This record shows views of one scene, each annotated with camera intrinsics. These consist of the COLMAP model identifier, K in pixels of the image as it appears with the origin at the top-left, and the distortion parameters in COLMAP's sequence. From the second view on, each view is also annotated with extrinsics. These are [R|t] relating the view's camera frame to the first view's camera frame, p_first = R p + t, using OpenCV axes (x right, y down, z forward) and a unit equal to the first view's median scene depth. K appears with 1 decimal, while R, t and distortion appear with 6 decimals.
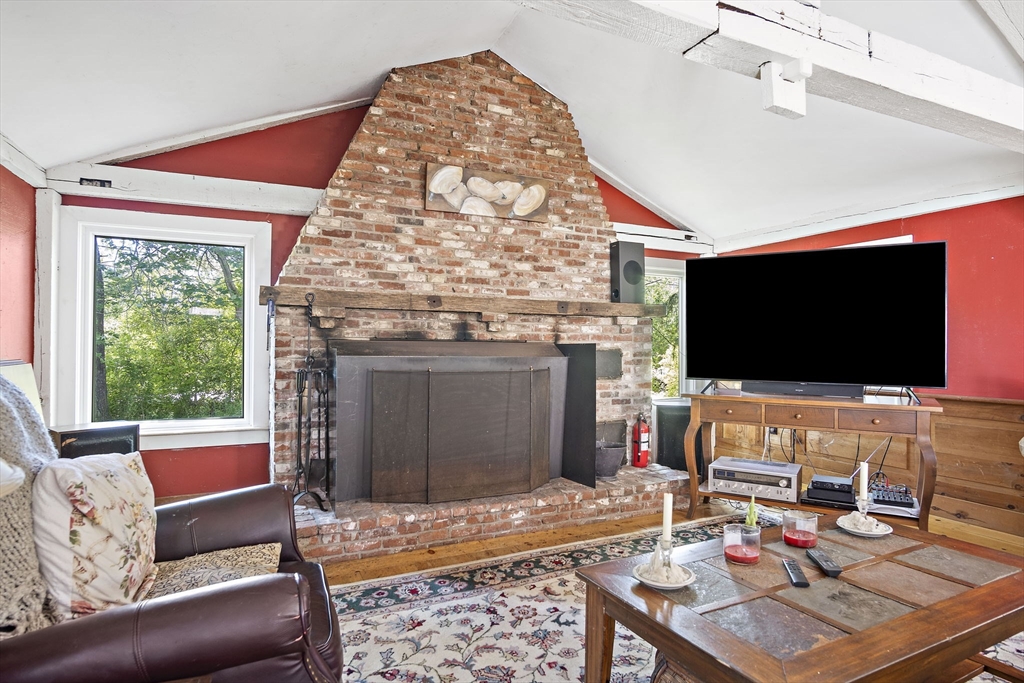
lens RADIAL K [[569.0, 0, 517.2], [0, 569.0, 340.8], [0, 0, 1]] dist [-0.028686, 0.003732]
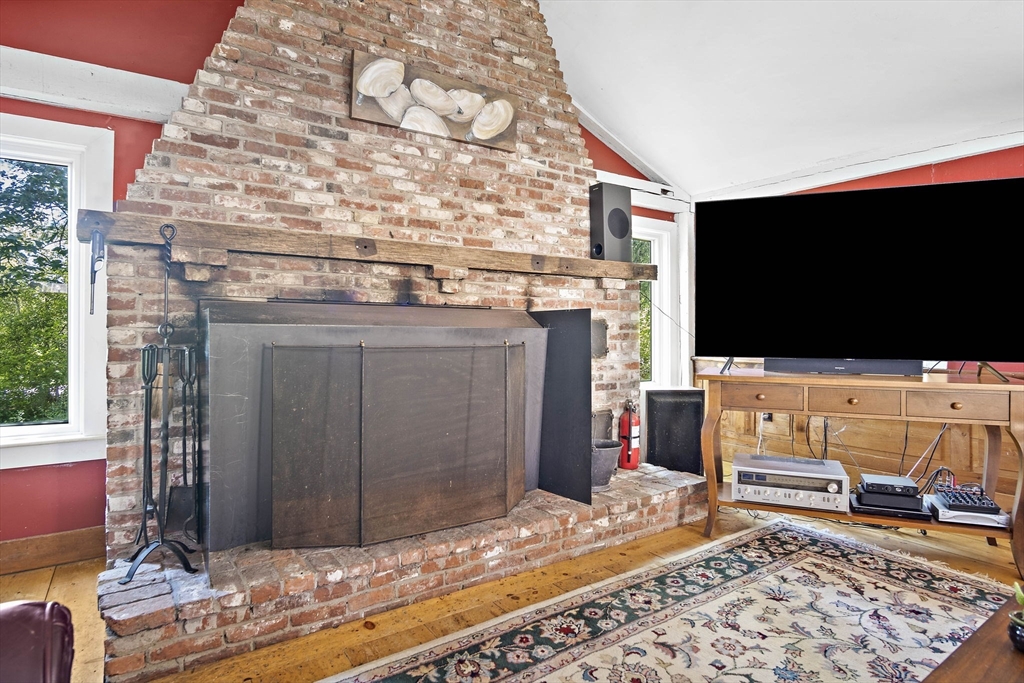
lens RADIAL K [[569.0, 0, 519.4], [0, 569.0, 329.1], [0, 0, 1]] dist [-0.028686, 0.003732]
pose [[0.987542, -0.003822, 0.157310, -0.067435], [0.003229, 0.999987, 0.004026, 0.027262], [-0.157323, -0.003468, 0.987541, 0.278033]]
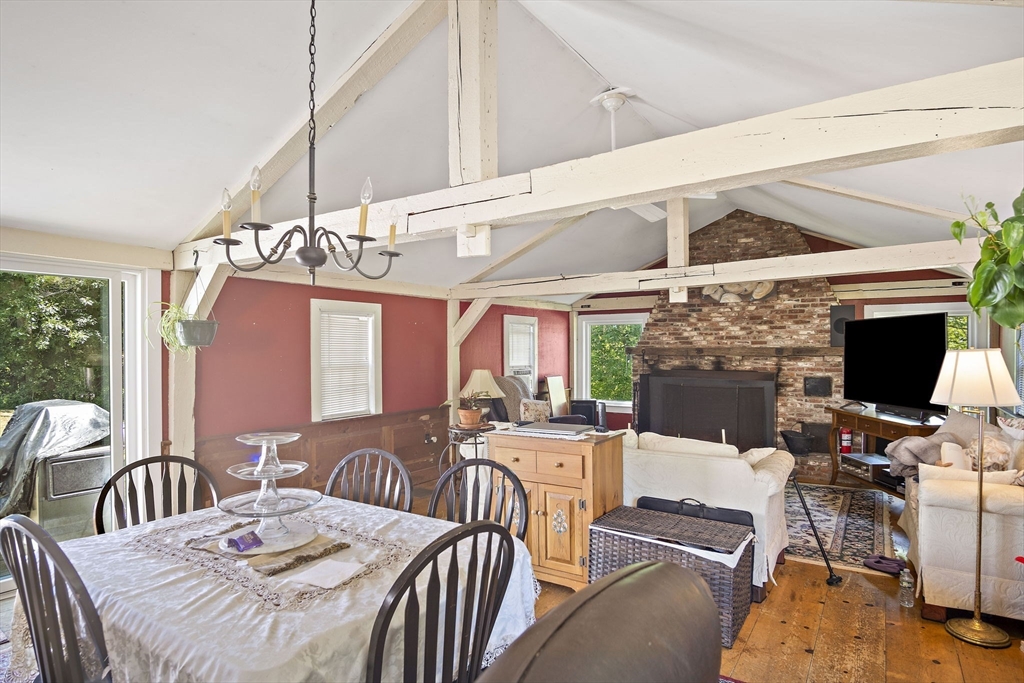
lens RADIAL K [[569.0, 0, 507.0], [0, 569.0, 349.2], [0, 0, 1]] dist [-0.028686, 0.003732]
pose [[0.504609, -0.002977, -0.863343, 1.197793], [0.013213, 0.999904, 0.004275, -0.089433], [0.863247, -0.013565, 0.504599, -0.581380]]
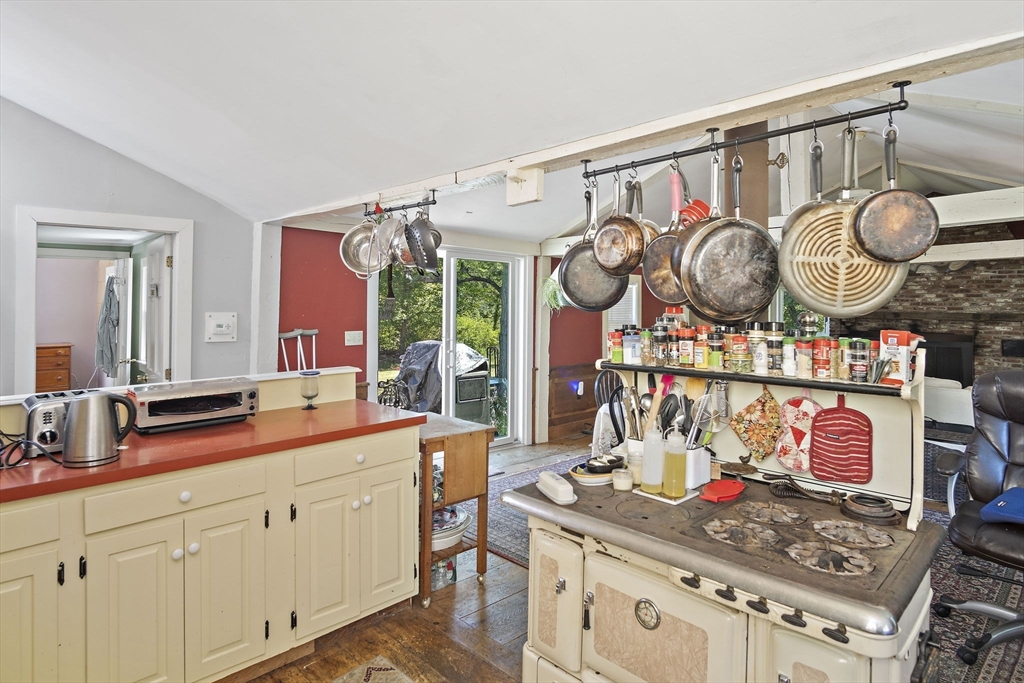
lens RADIAL K [[569.0, 0, 506.6], [0, 569.0, 294.9], [0, 0, 1]] dist [-0.028686, 0.003732]
pose [[0.305088, -0.018683, -0.952141, 1.494187], [-0.003084, 0.999783, -0.020606, -0.095234], [0.952319, 0.009223, 0.304964, -1.170116]]
